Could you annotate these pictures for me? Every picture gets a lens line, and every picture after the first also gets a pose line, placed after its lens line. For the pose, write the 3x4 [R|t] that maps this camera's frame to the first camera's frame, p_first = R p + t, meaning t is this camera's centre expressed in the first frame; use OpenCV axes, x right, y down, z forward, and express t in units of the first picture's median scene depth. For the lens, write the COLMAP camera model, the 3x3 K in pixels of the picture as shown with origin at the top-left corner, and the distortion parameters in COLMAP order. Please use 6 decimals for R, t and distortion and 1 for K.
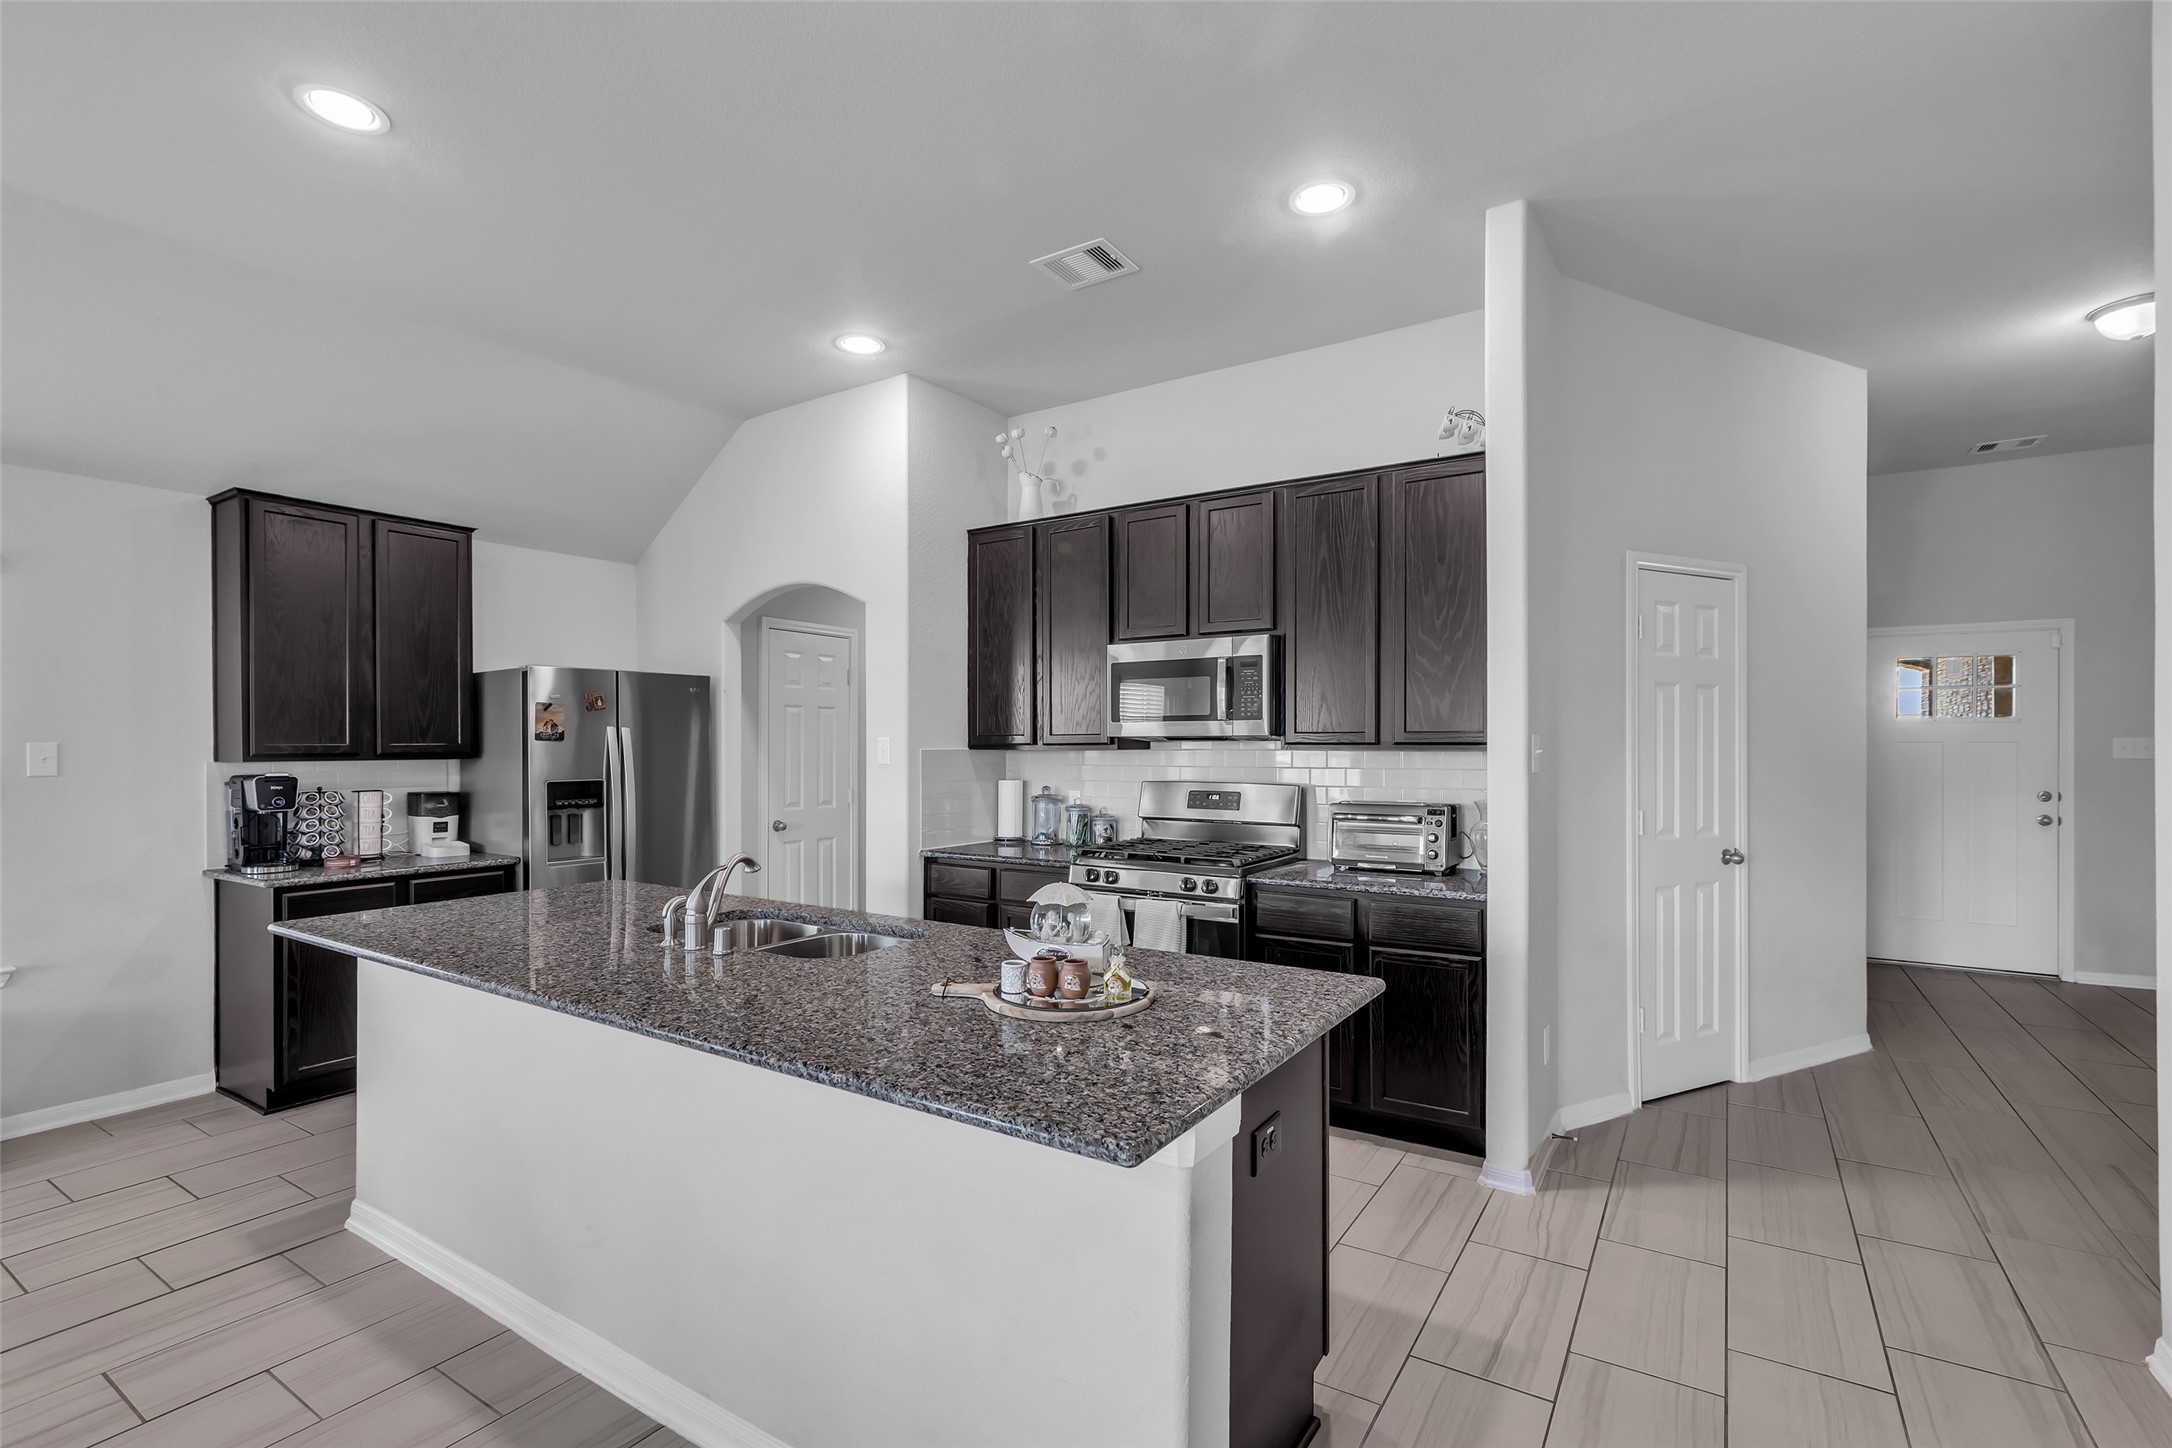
lens RADIAL K [[984.0, 0, 1091.3], [0, 984.0, 742.7], [0, 0, 1]] dist [0.002362, 0.000095]
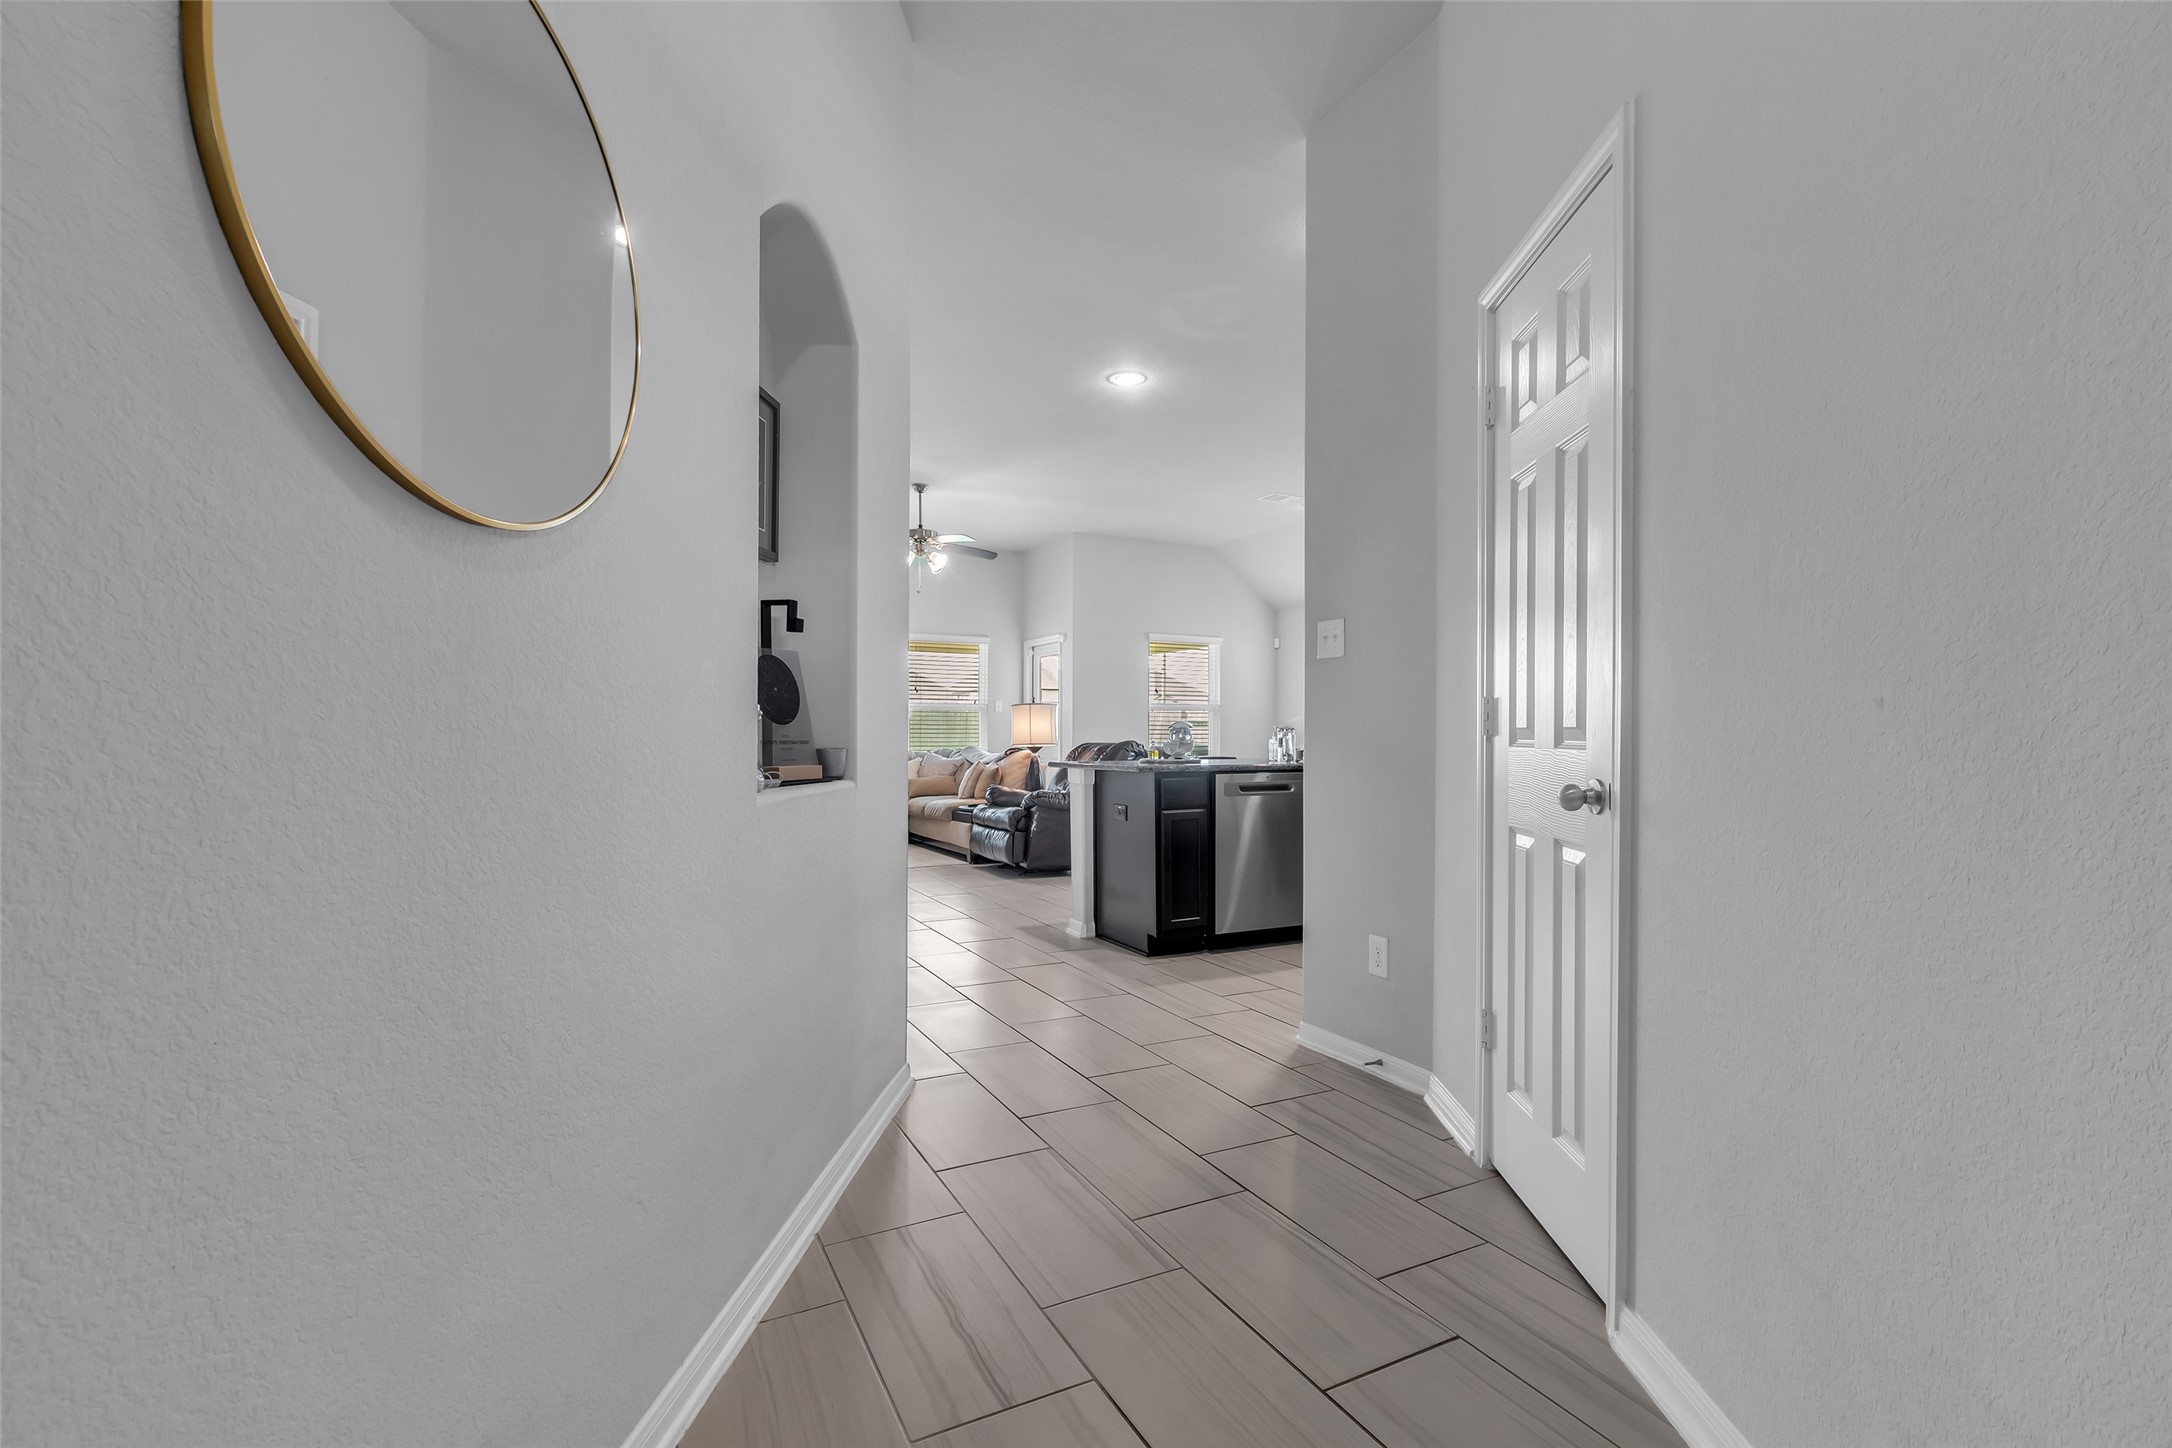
lens RADIAL K [[990.4, 0, 1088.7], [0, 990.4, 732.2], [0, 0, 1]] dist [0.000310, -0.000366]
pose [[-0.496323, 0.002743, -0.868134, 1.098358], [0.000358, 0.999996, 0.002955, 0.068766], [0.868138, 0.001156, -0.496321, 0.957959]]
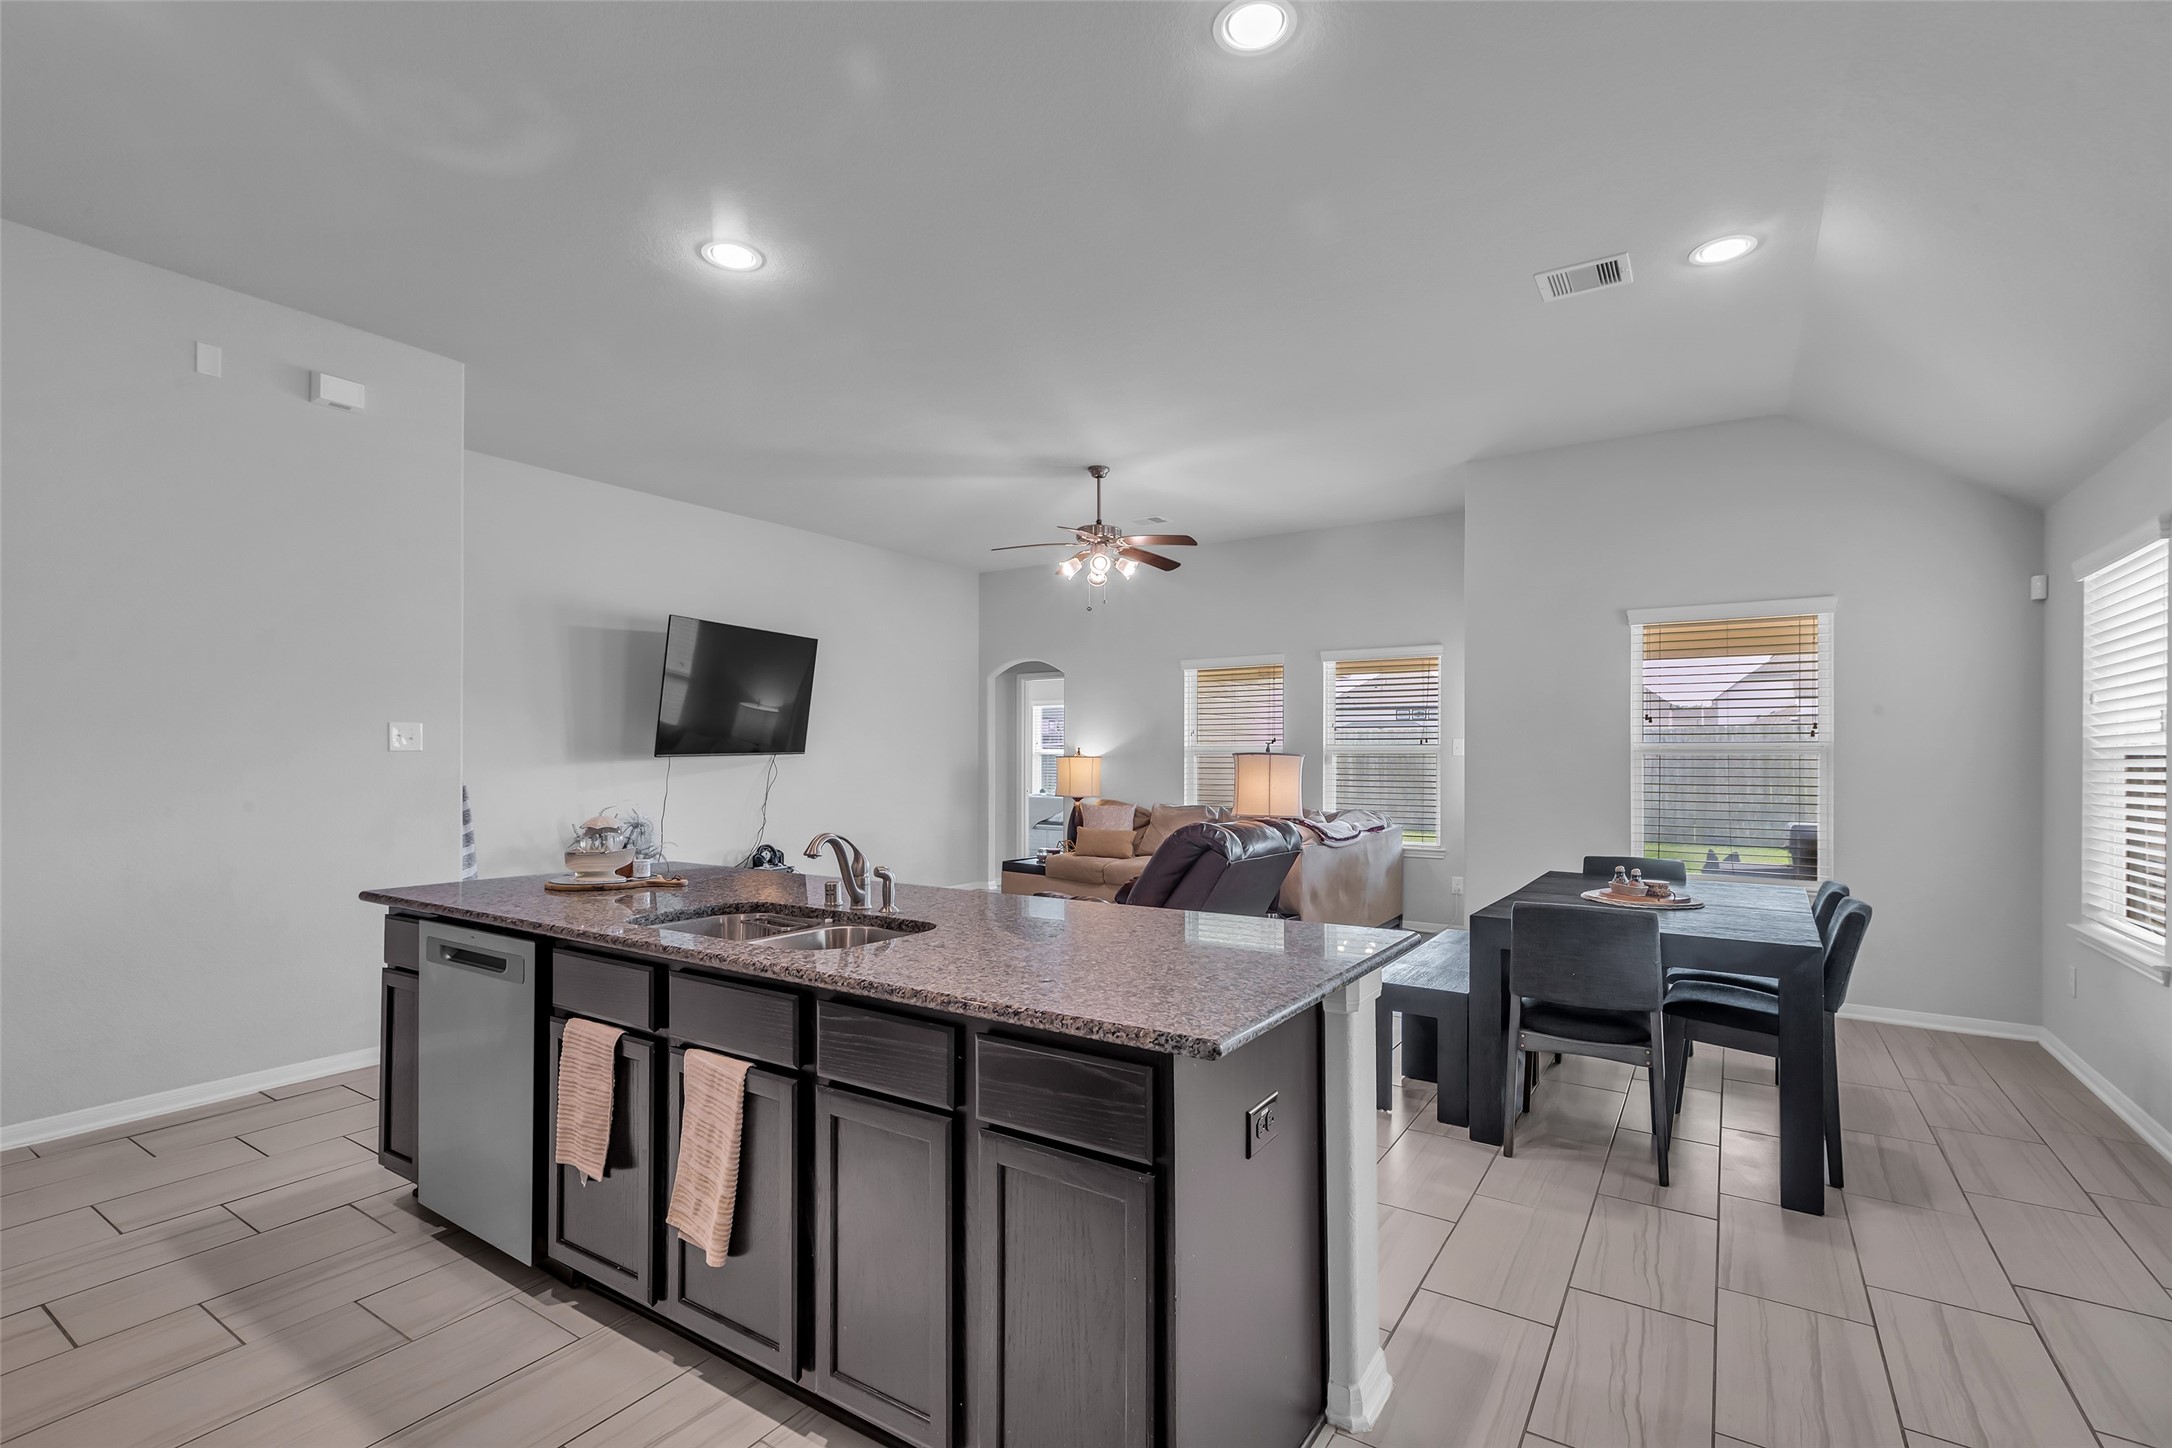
lens RADIAL K [[966.8, 0, 1094.0], [0, 966.8, 745.6], [0, 0, 1]] dist [-0.003287, 0.000133]
pose [[-0.999984, 0.004789, 0.003173, -0.361250], [0.004751, 0.999919, -0.011845, 0.023213], [-0.003229, -0.011830, -0.999925, 1.134193]]
